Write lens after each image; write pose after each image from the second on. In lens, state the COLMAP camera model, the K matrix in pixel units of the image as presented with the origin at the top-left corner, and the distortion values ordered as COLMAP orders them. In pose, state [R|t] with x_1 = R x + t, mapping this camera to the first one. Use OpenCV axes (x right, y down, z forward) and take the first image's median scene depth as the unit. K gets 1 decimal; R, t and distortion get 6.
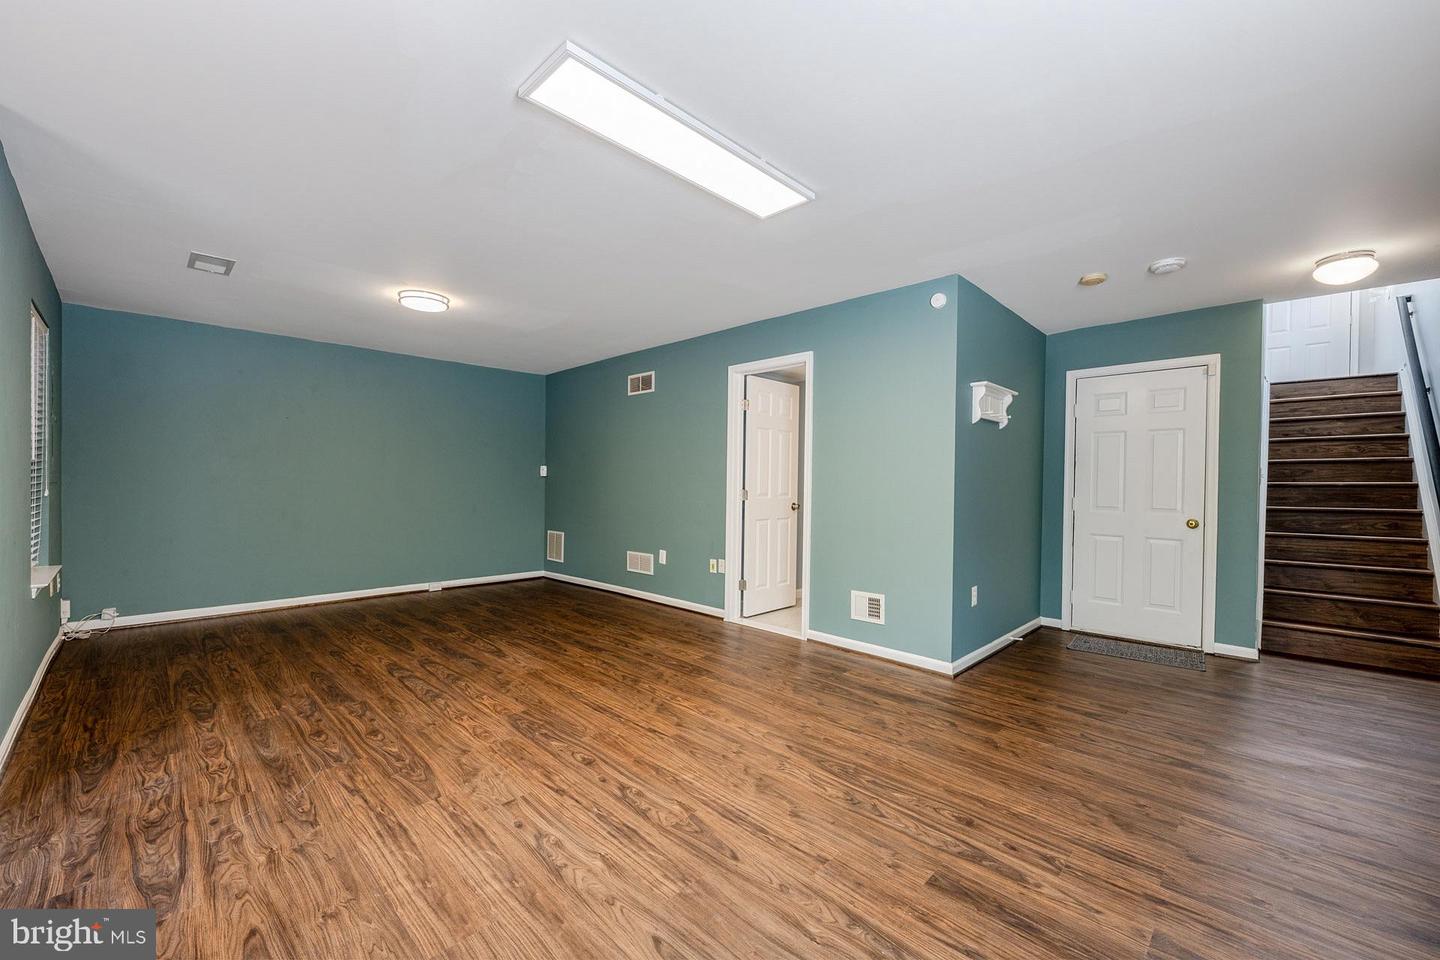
lens RADIAL K [[576.5, 0, 720.1], [0, 576.5, 485.8], [0, 0, 1]] dist [0.000782, 0.000051]
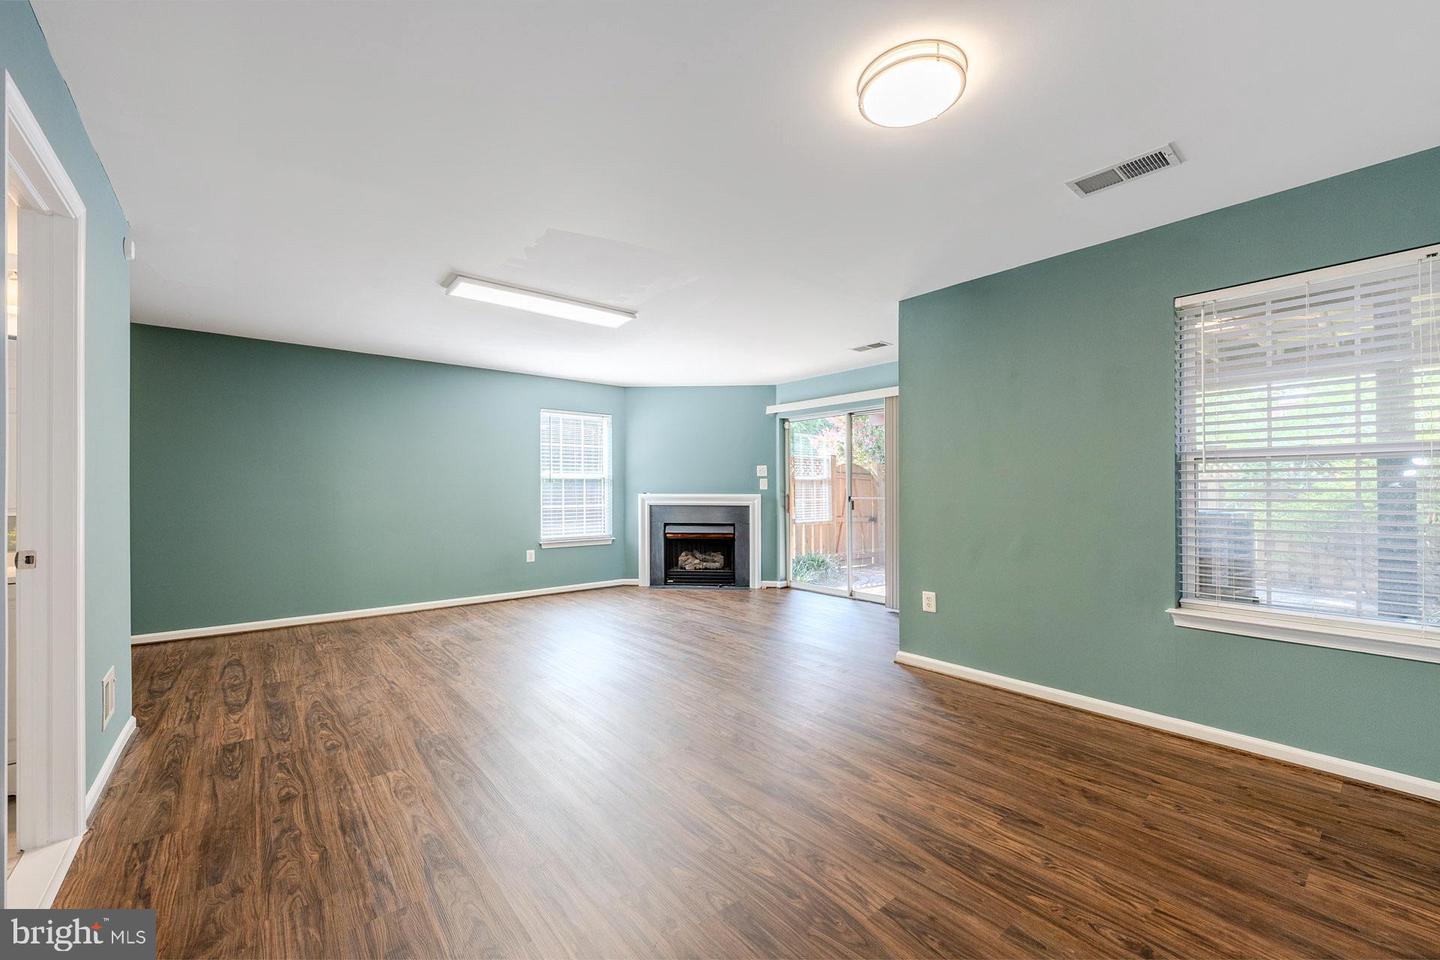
lens RADIAL K [[576.5, 0, 719.7], [0, 576.5, 486.7], [0, 0, 1]] dist [0.000782, 0.000051]
pose [[-0.994256, -0.009020, 0.106649, -0.575497], [-0.008799, 0.999958, 0.002545, -0.019894], [-0.106667, 0.001592, -0.994294, 2.011021]]
